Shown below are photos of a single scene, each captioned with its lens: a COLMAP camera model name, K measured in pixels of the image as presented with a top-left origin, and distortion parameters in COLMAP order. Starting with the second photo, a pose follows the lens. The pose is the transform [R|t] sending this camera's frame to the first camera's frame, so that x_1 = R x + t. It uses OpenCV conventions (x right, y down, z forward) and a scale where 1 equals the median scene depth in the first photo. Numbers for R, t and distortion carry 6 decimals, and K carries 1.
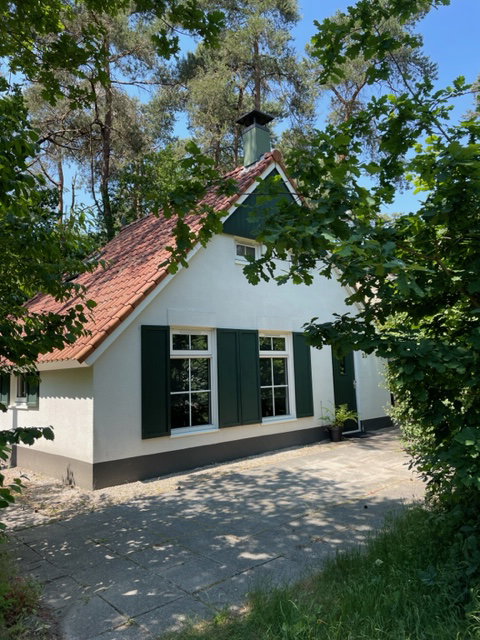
lens RADIAL K [[485.7, 0, 242.1], [0, 485.7, 315.3], [0, 0, 1]] dist [0.077026, -0.003841]
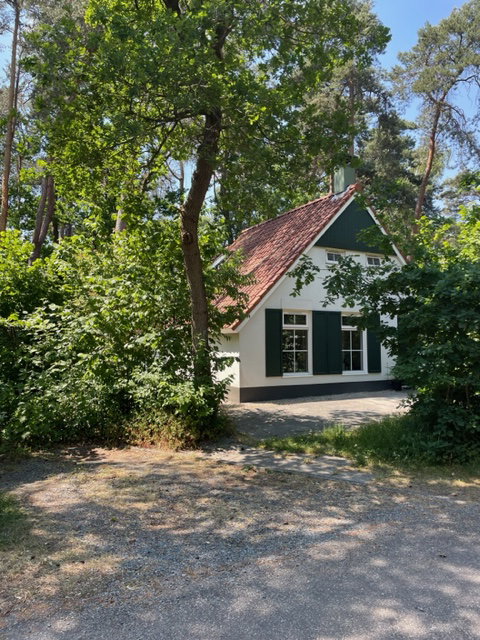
lens RADIAL K [[485.7, 0, 240.5], [0, 485.7, 316.8], [0, 0, 1]] dist [0.077026, -0.003841]
pose [[0.979752, 0.018577, -0.199350, 0.032277], [-0.006392, 0.998081, 0.061595, -0.046167], [0.200112, -0.059073, 0.977991, -0.543668]]
